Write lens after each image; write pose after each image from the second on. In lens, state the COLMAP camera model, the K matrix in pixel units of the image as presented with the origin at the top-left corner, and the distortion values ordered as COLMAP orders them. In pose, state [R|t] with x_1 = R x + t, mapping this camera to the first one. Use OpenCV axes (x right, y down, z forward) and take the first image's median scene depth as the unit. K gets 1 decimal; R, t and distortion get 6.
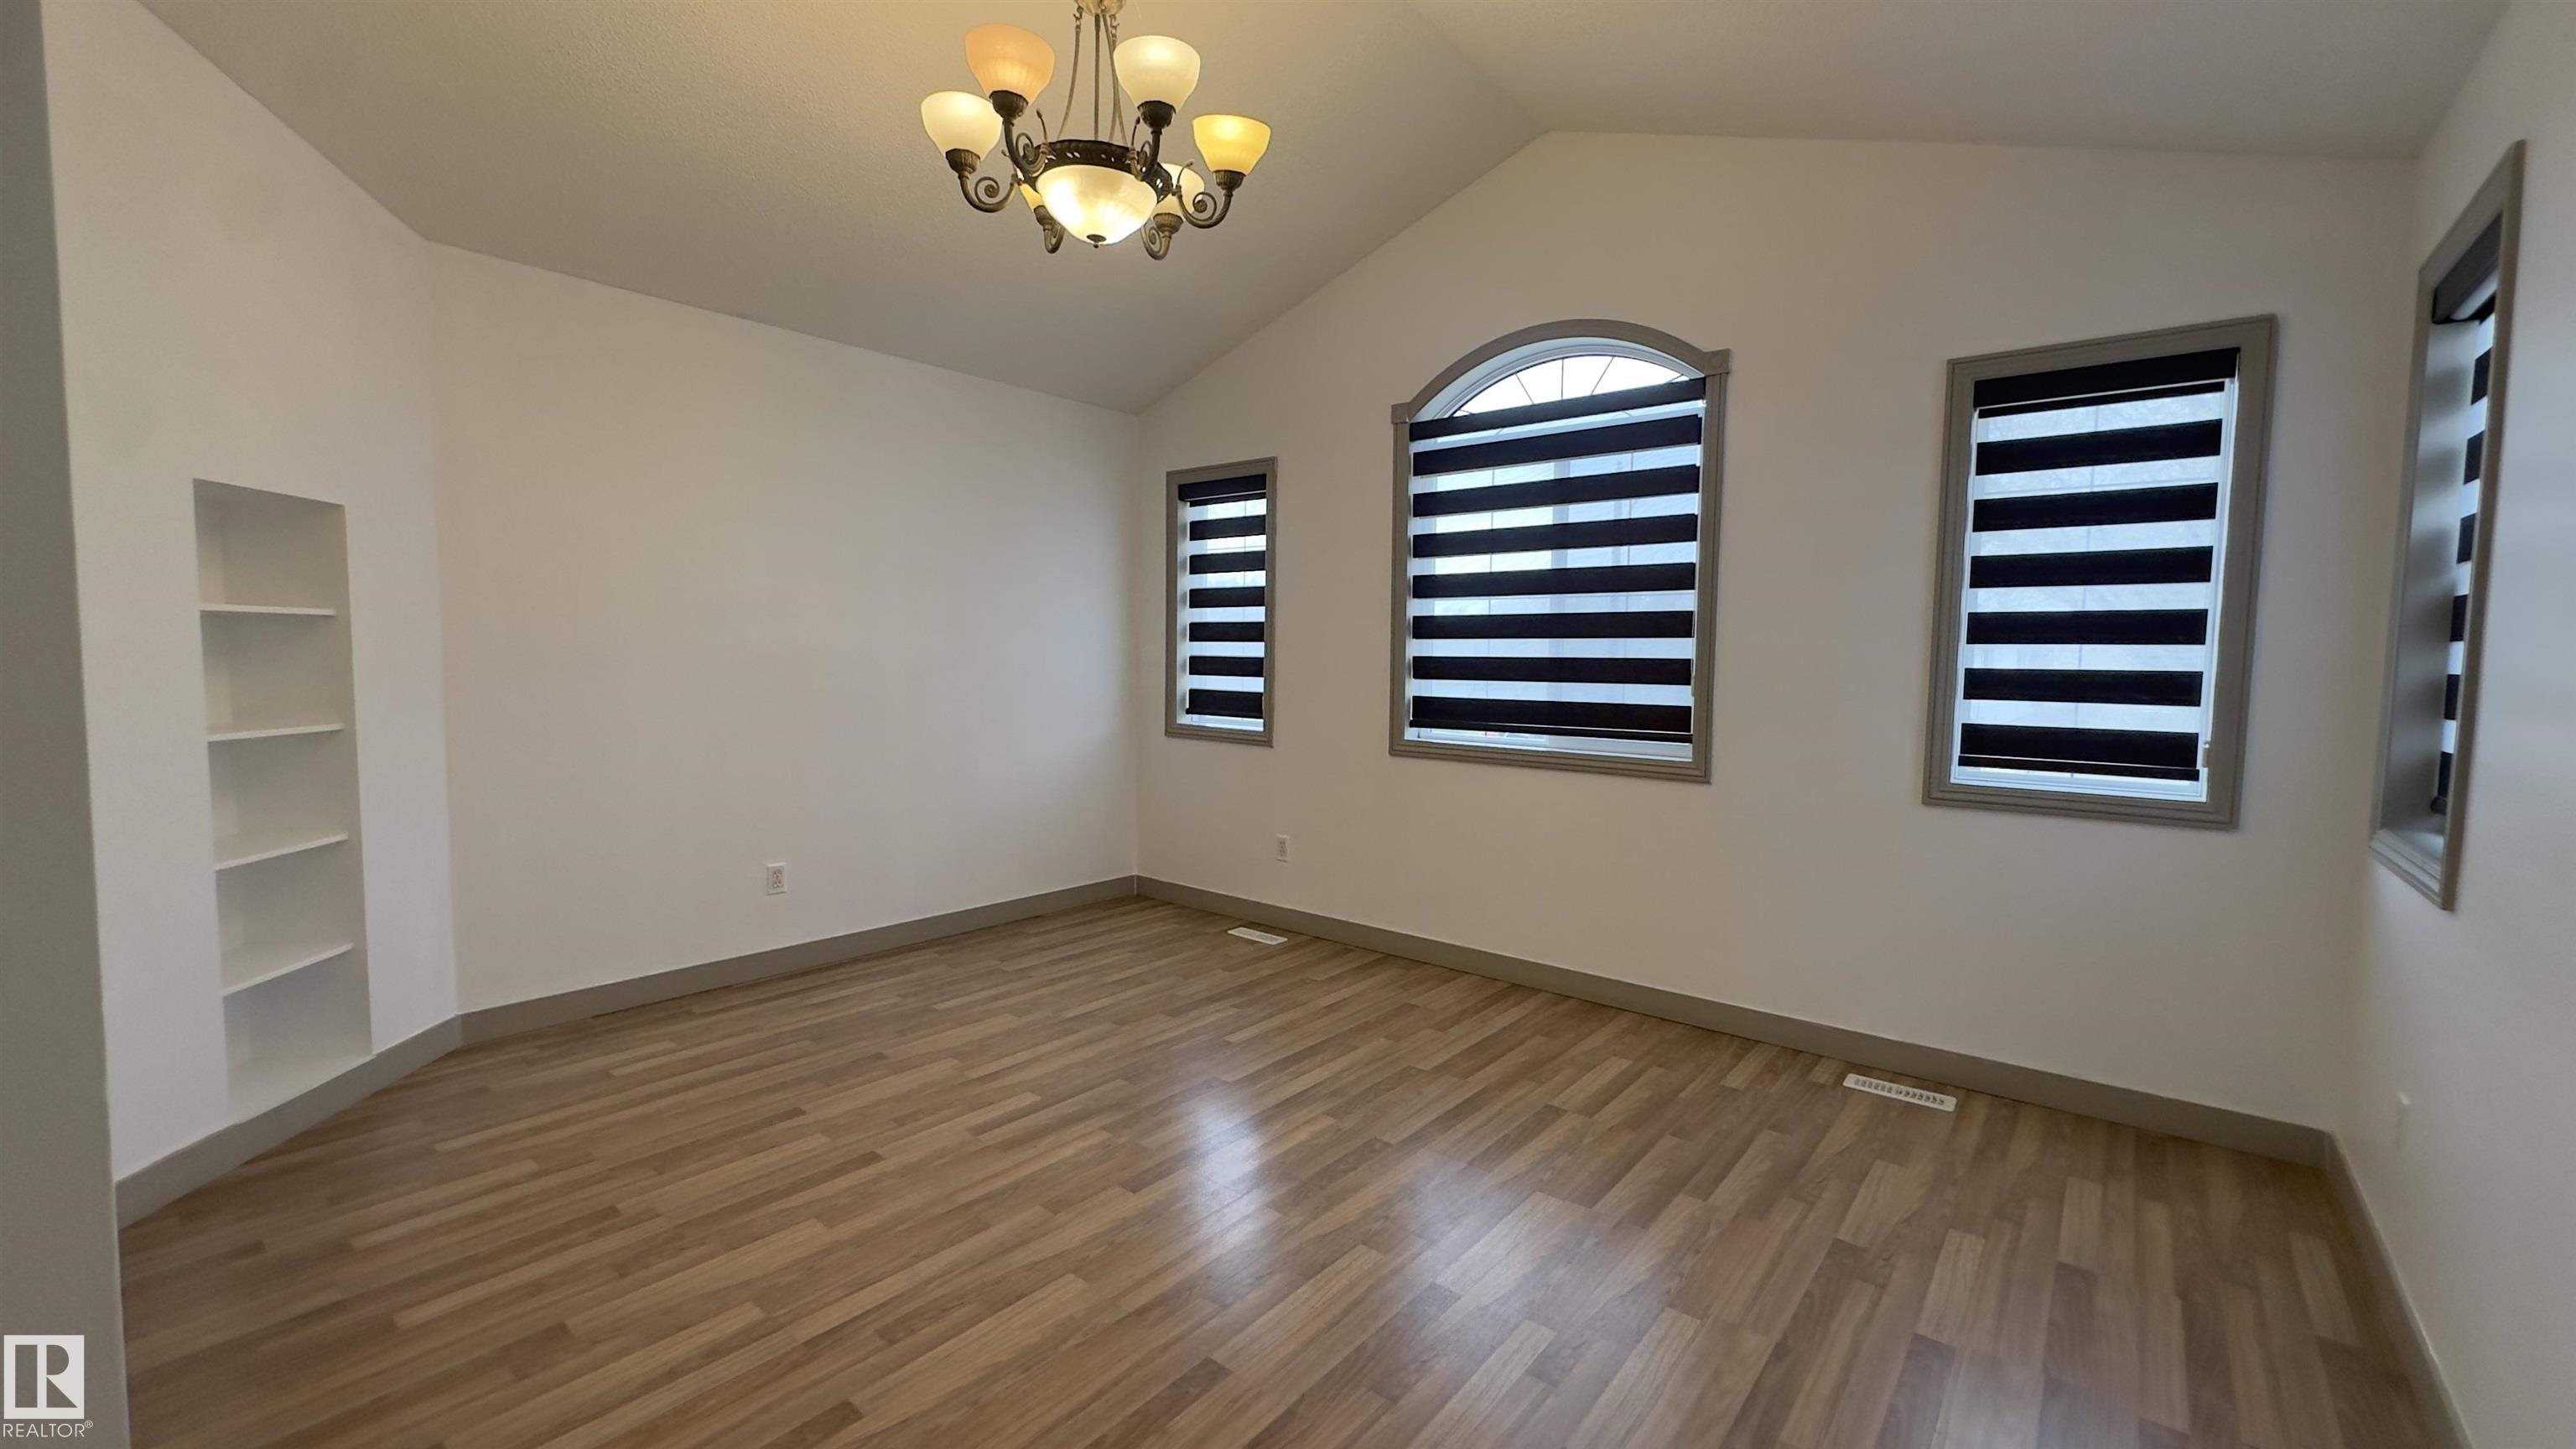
lens RADIAL K [[1026.1, 0, 1288.0], [0, 1026.1, 724.5], [0, 0, 1]] dist [-0.001852, 0.000018]
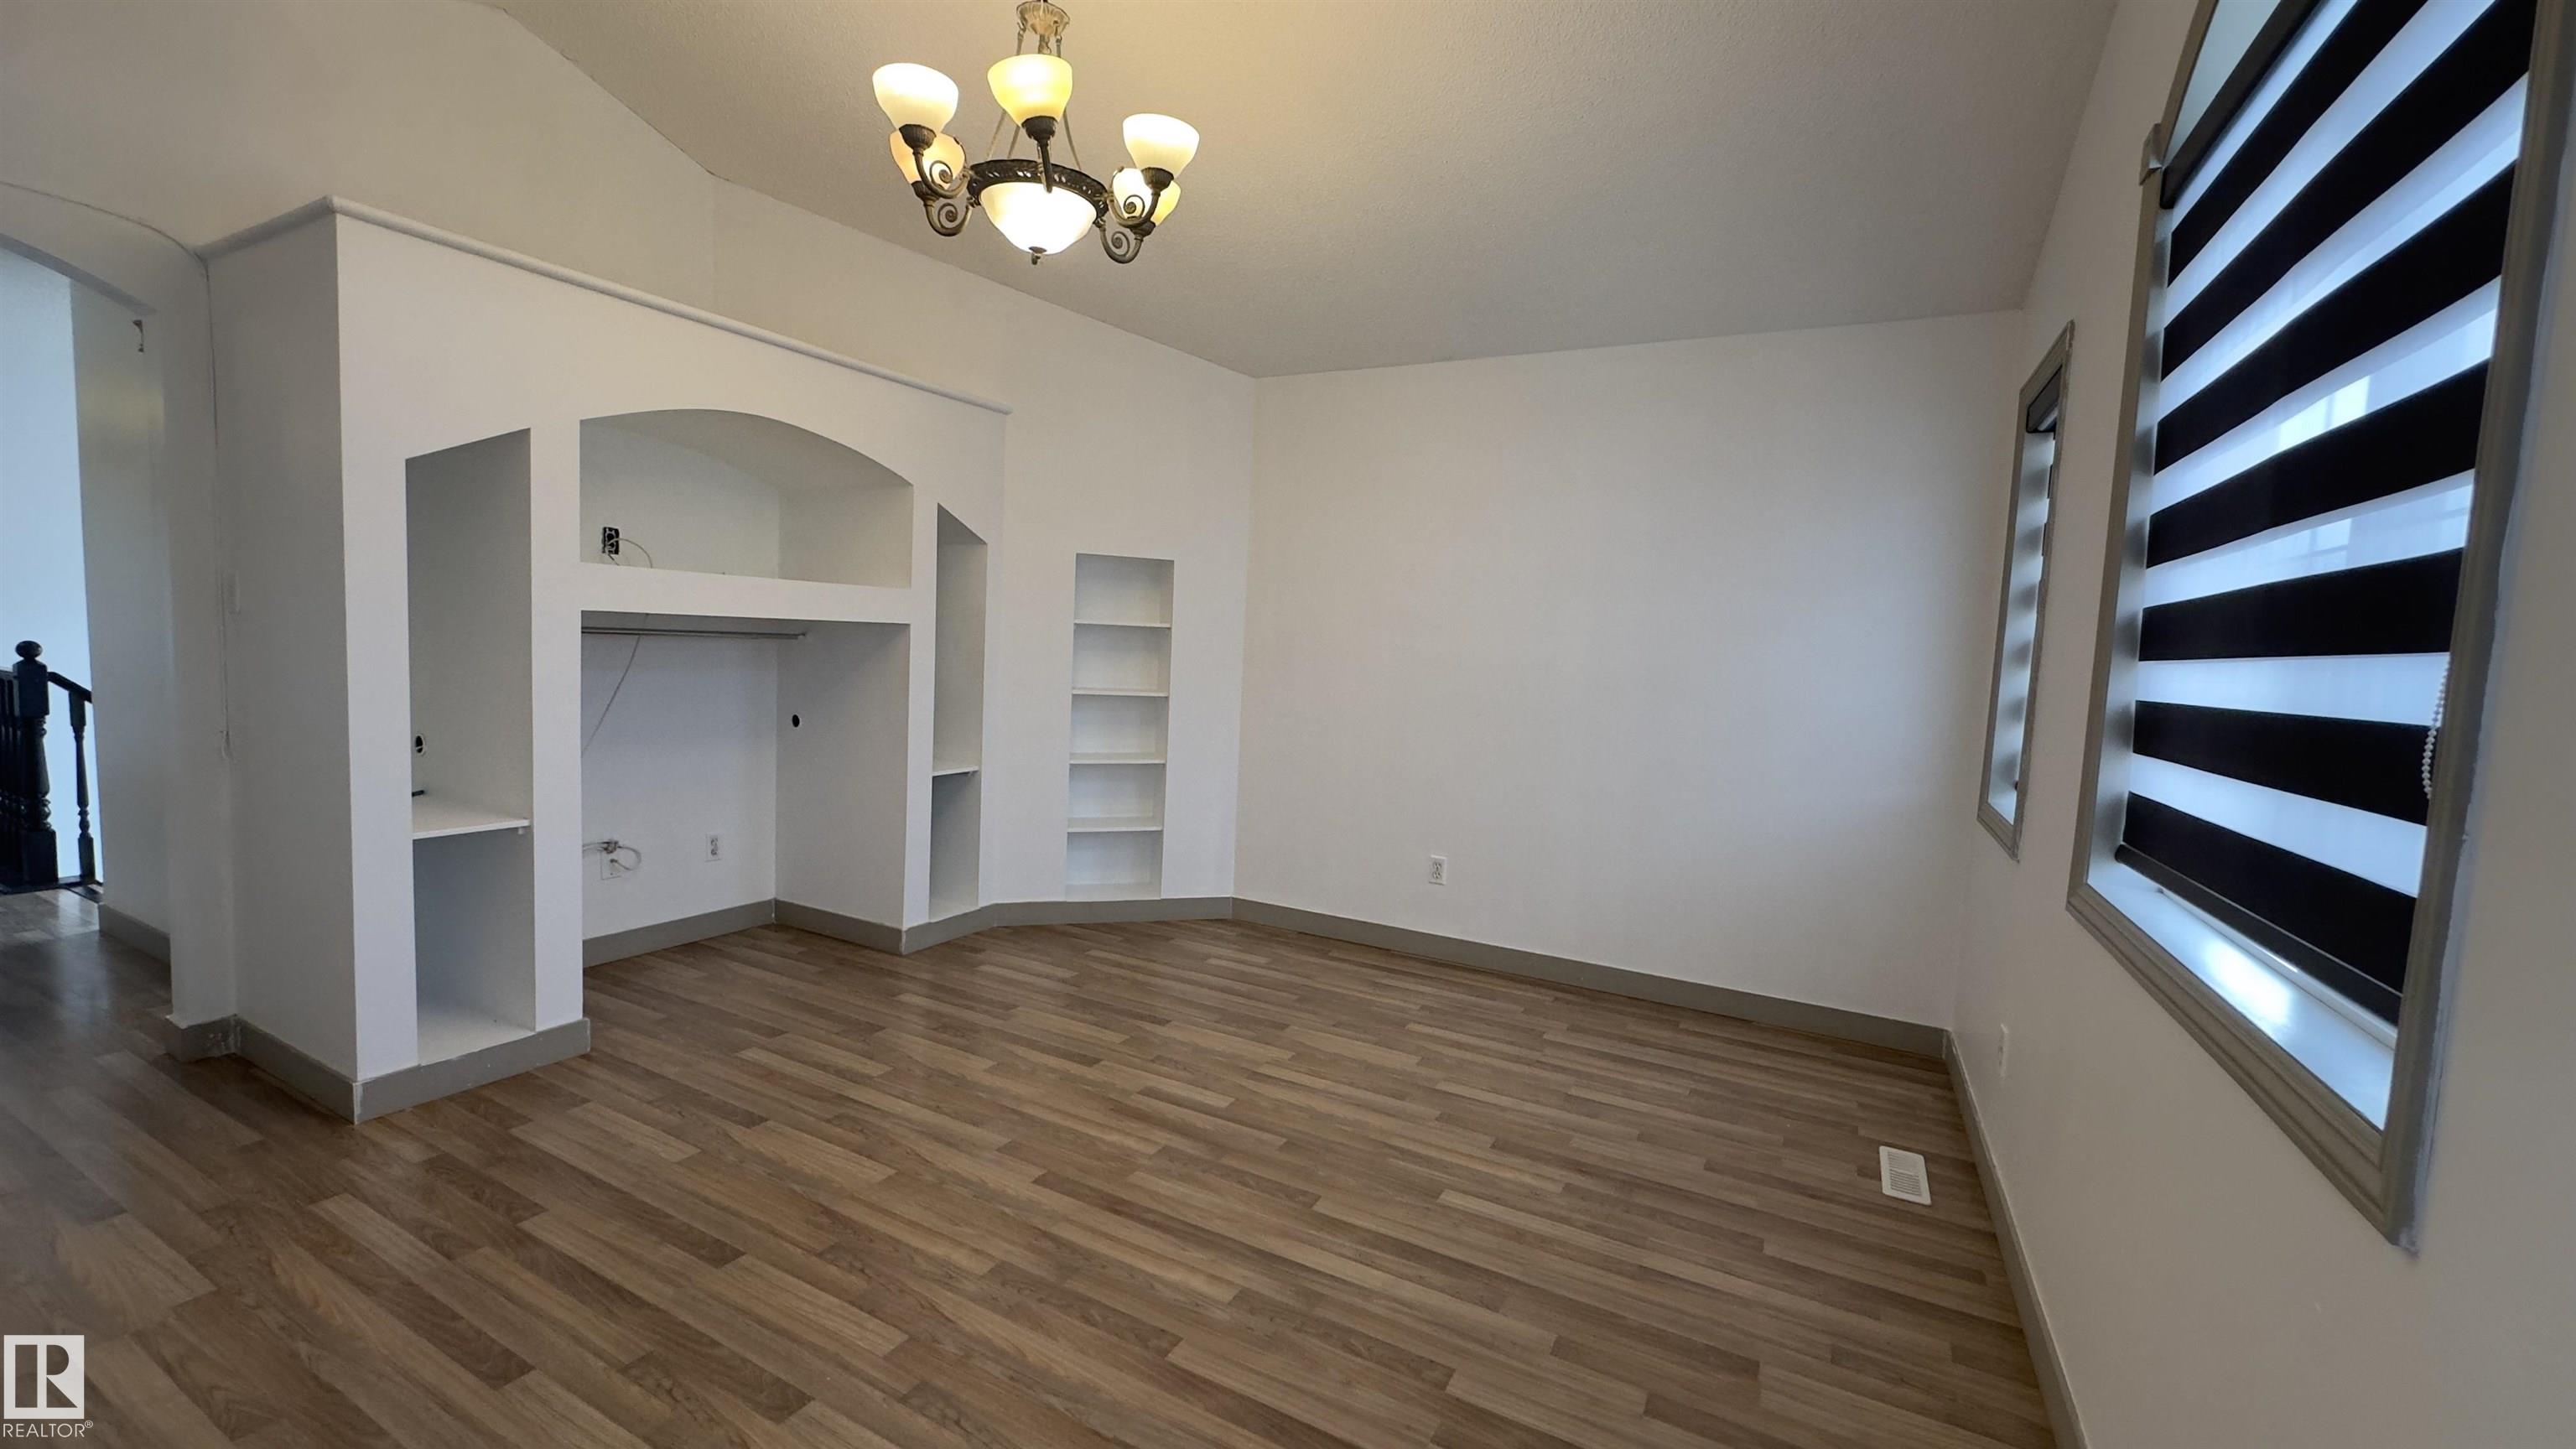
lens RADIAL K [[1026.1, 0, 1288.0], [0, 1026.1, 724.5], [0, 0, 1]] dist [-0.001852, 0.000018]
pose [[0.201250, 0.076659, -0.976536, 0.587333], [-0.111197, 0.992276, 0.054979, -0.051027], [0.973208, 0.097523, 0.208219, 0.682652]]
